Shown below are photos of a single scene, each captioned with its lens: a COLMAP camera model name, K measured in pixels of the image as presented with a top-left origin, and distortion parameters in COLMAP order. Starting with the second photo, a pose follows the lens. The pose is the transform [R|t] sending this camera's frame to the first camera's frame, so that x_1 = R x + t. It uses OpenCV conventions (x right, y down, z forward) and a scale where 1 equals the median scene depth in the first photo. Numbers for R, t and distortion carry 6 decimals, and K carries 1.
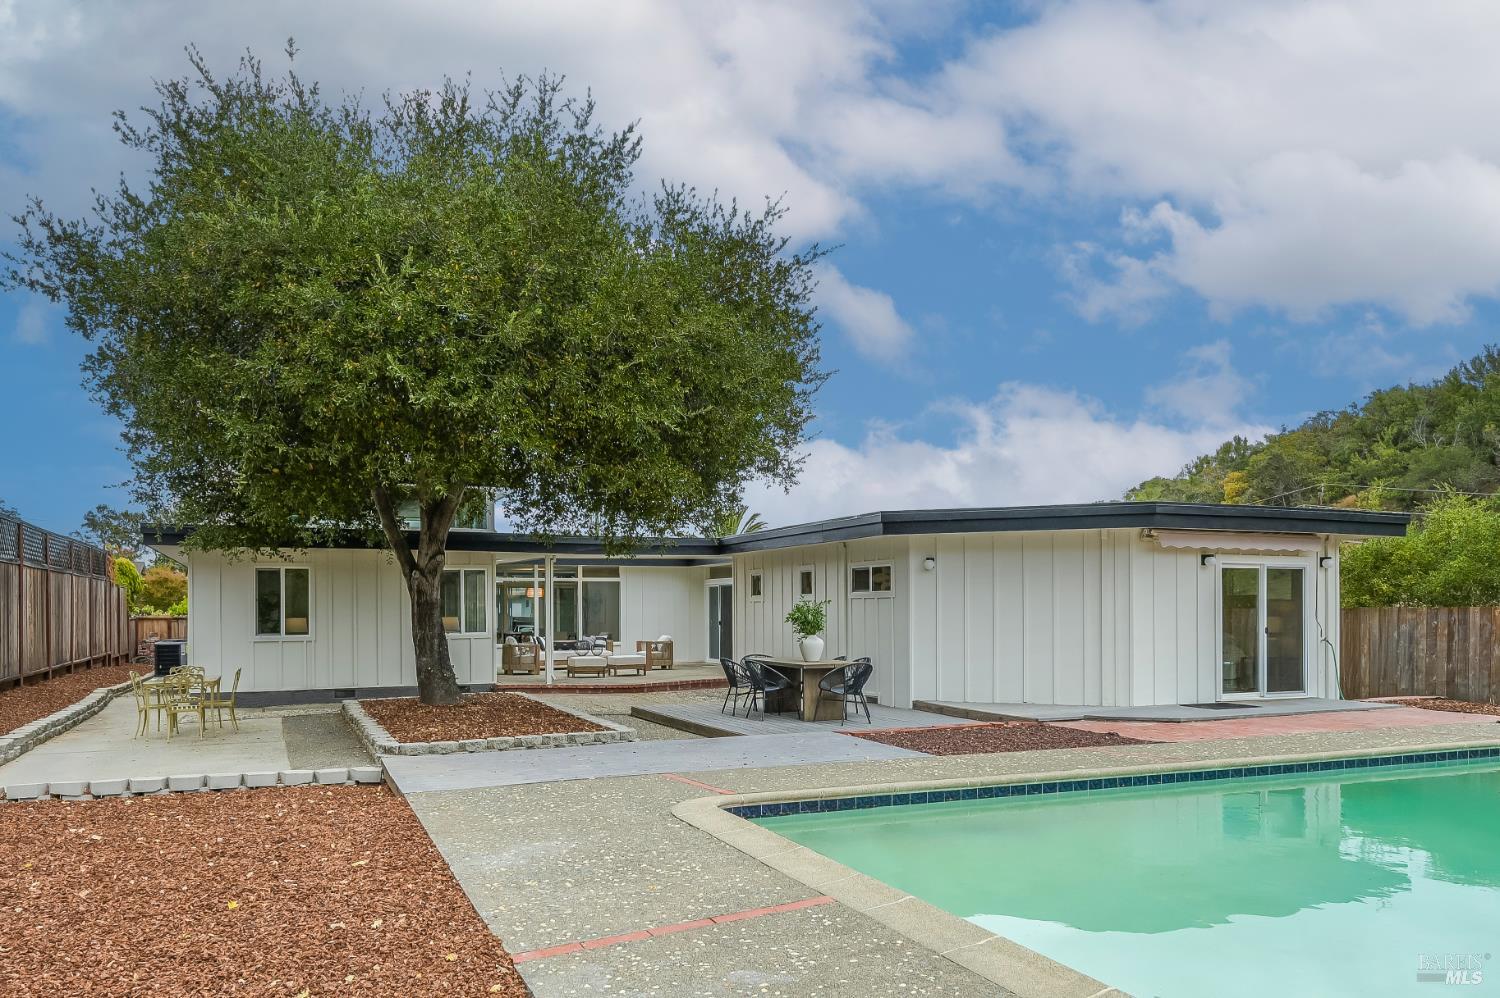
lens RADIAL K [[893.7, 0, 749.7], [0, 893.7, 611.9], [0, 0, 1]] dist [0.002823, -0.000135]
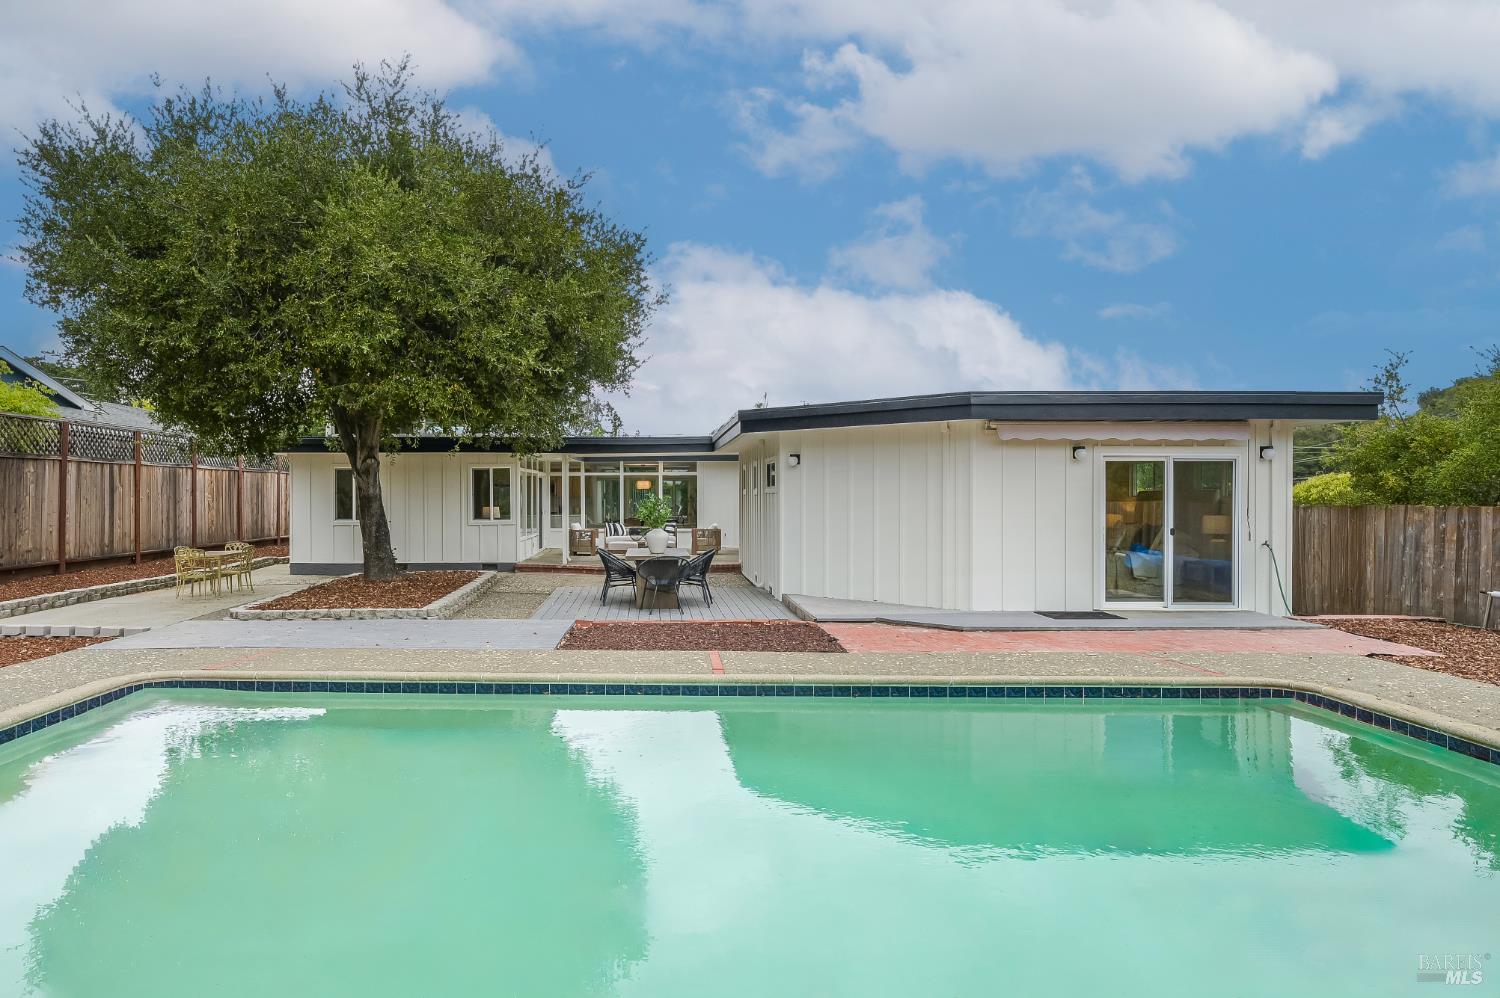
lens RADIAL K [[809.7, 0, 750.7], [0, 809.7, 477.6], [0, 0, 1]] dist [-0.009454, 0.000444]
pose [[0.940539, -0.003314, -0.339670, 0.451884], [-0.005451, 0.999676, -0.024846, -0.010173], [0.339642, 0.025220, 0.940217, 0.113501]]
